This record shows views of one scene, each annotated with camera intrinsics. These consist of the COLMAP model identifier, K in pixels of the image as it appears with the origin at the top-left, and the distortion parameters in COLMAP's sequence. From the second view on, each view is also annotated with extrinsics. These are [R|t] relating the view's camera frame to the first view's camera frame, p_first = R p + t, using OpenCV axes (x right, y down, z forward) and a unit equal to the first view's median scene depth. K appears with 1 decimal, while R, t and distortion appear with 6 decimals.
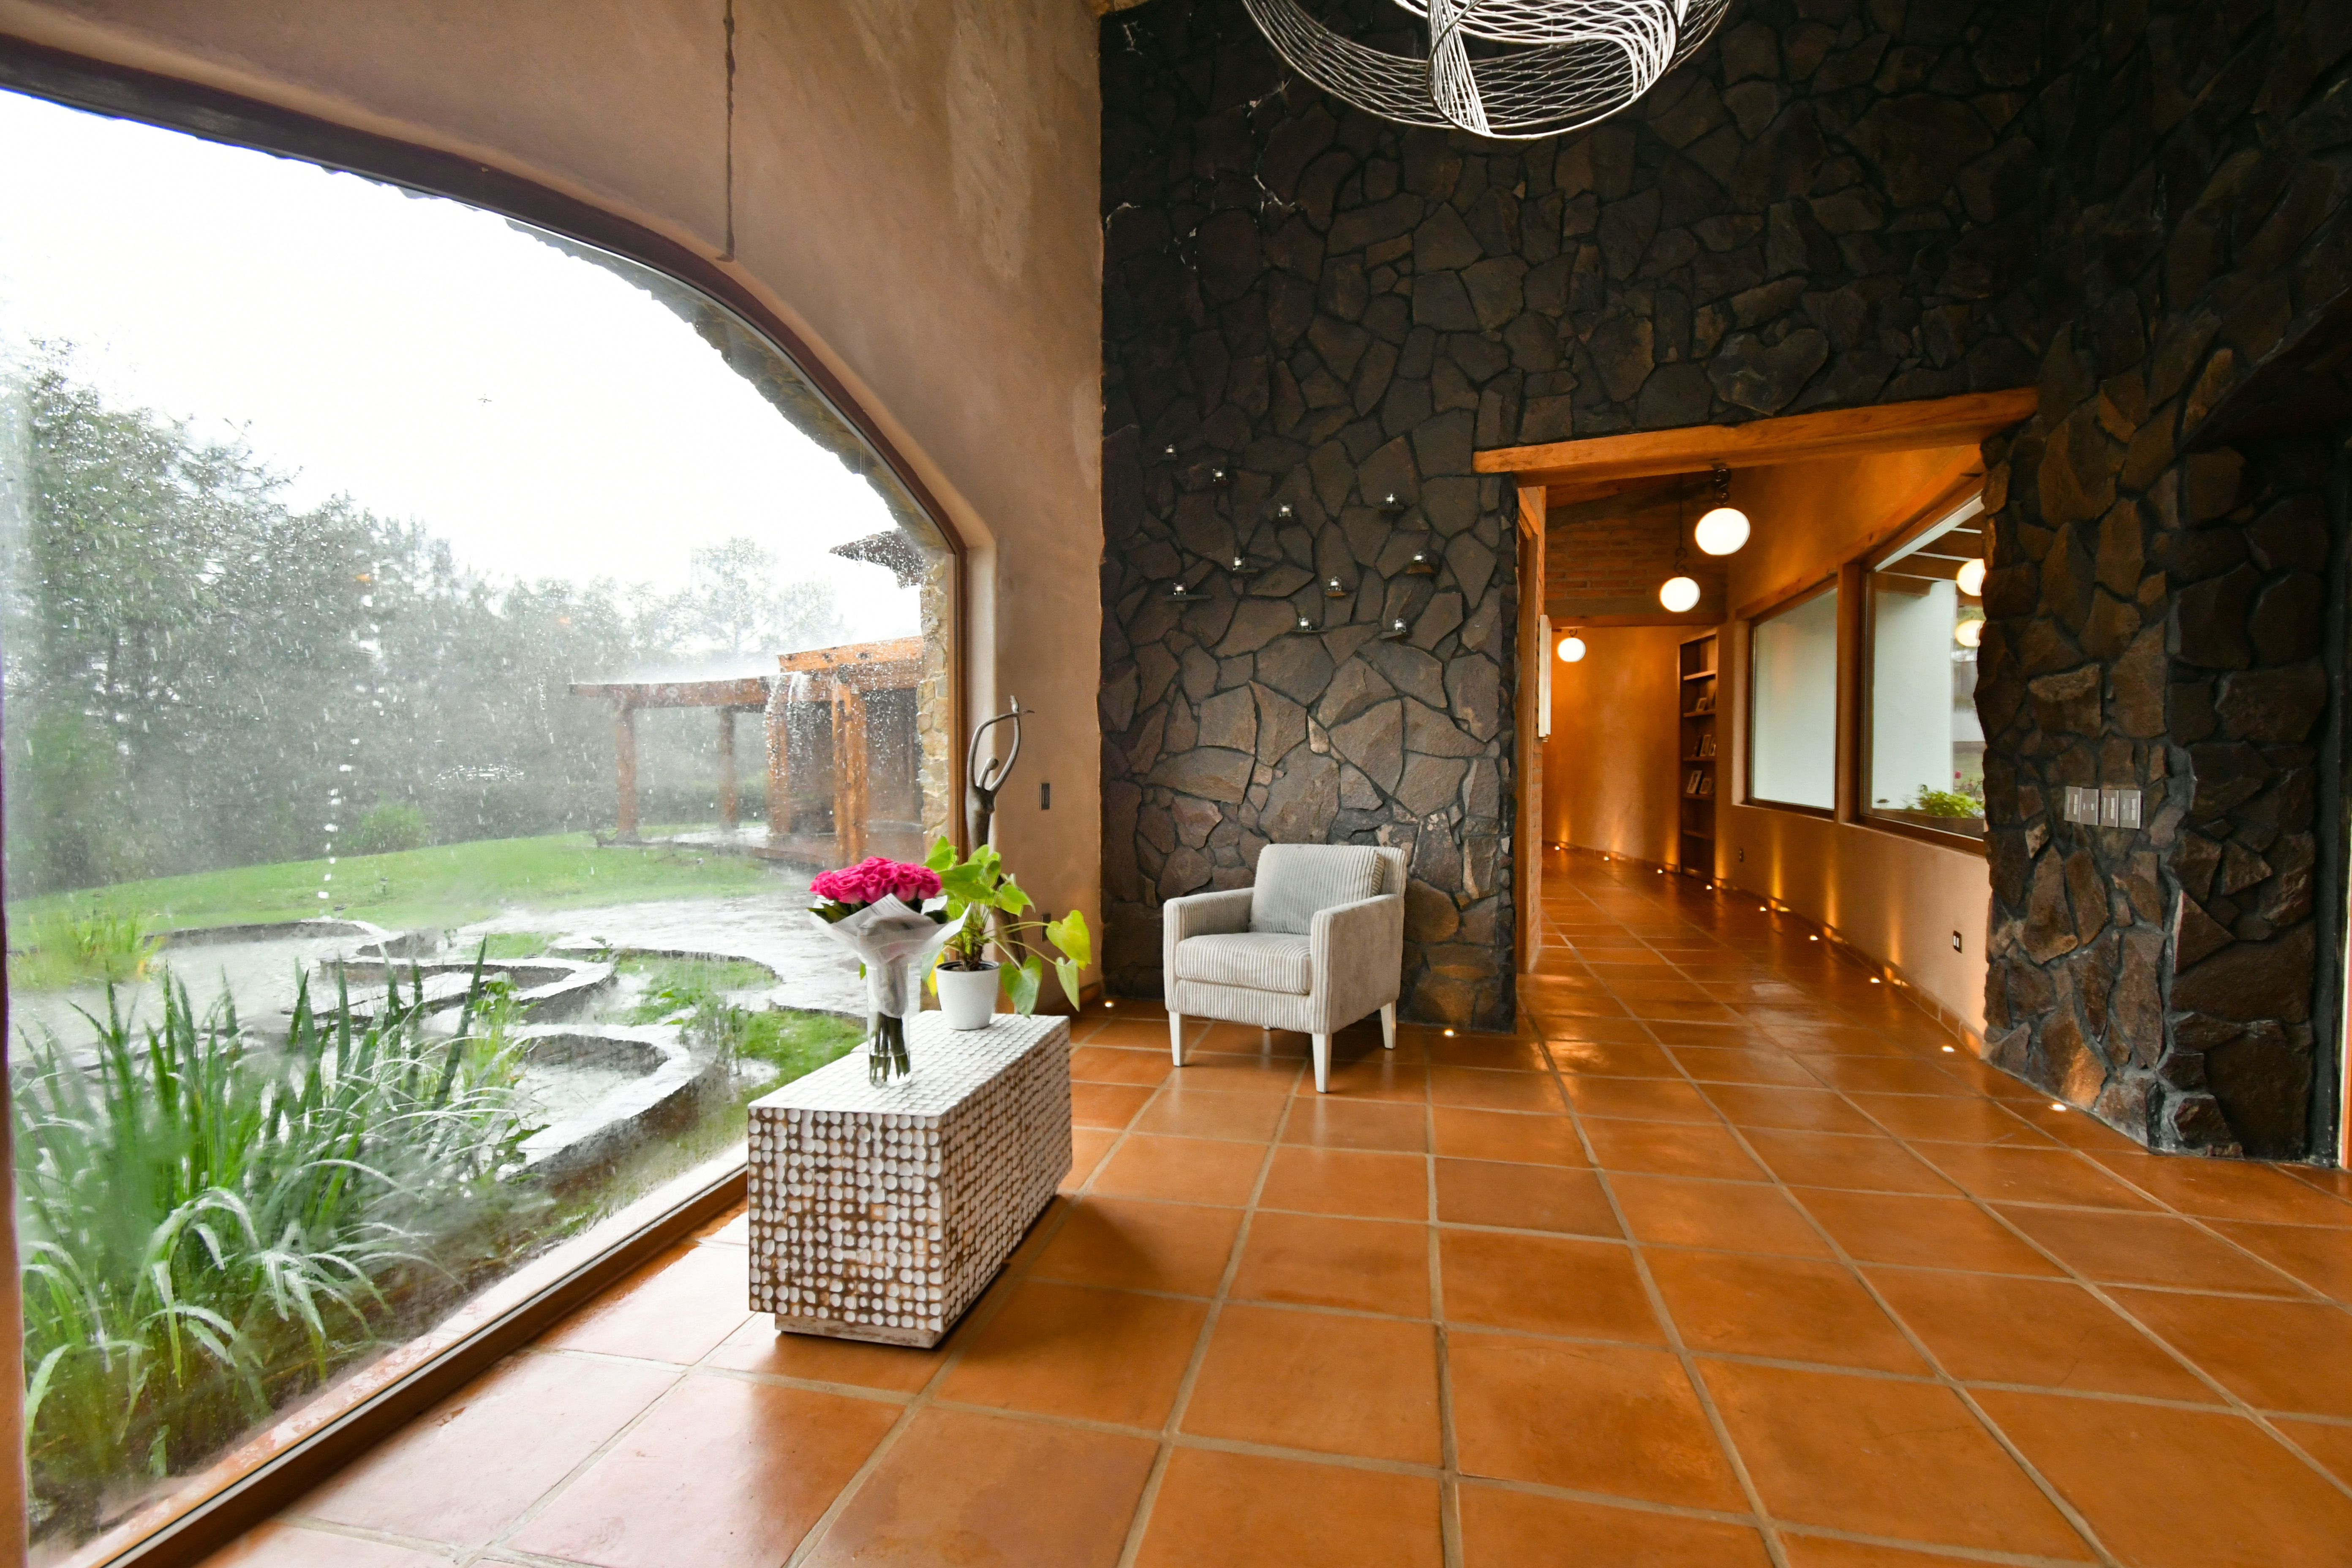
lens RADIAL K [[1039.2, 0, 1175.3], [0, 1039.2, 787.0], [0, 0, 1]] dist [0.003643, -0.000078]
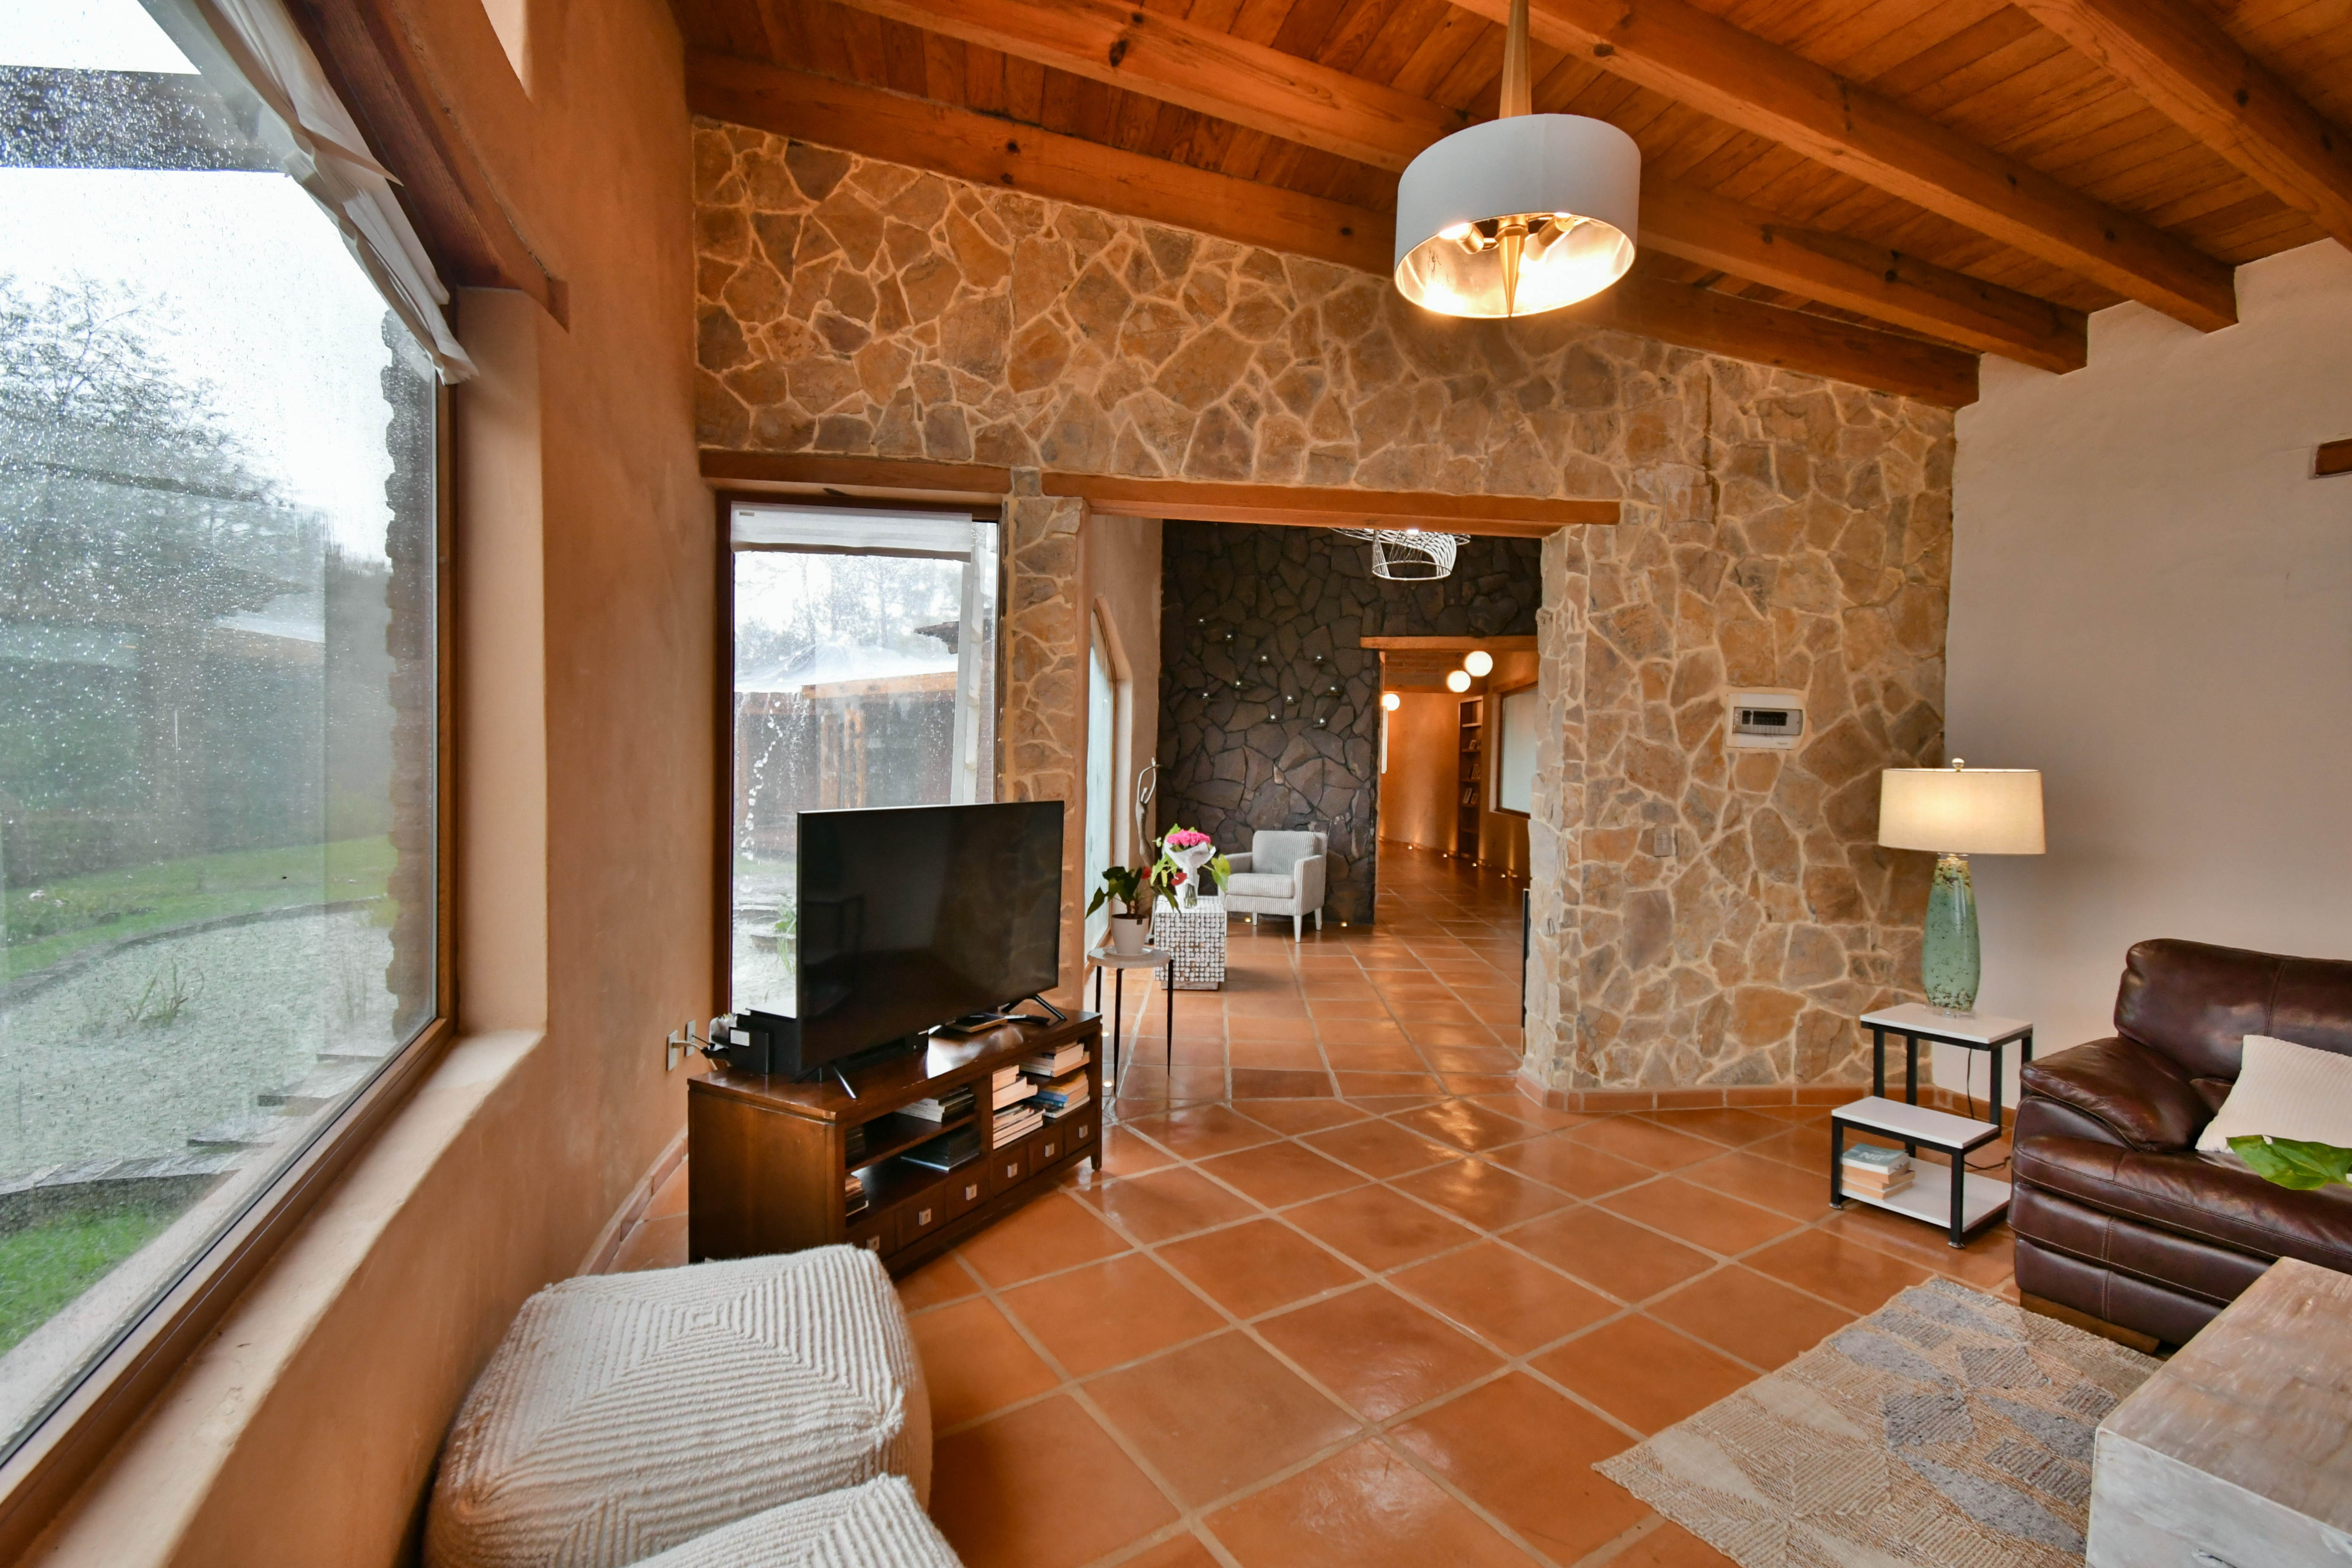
lens RADIAL K [[1039.2, 0, 1175.3], [0, 1039.2, 787.0], [0, 0, 1]] dist [0.003643, -0.000078]
pose [[0.984024, 0.014876, 0.177413, -0.401852], [-0.015100, 0.999886, -0.000087, -0.024517], [-0.177394, -0.002594, 0.984137, -0.884266]]
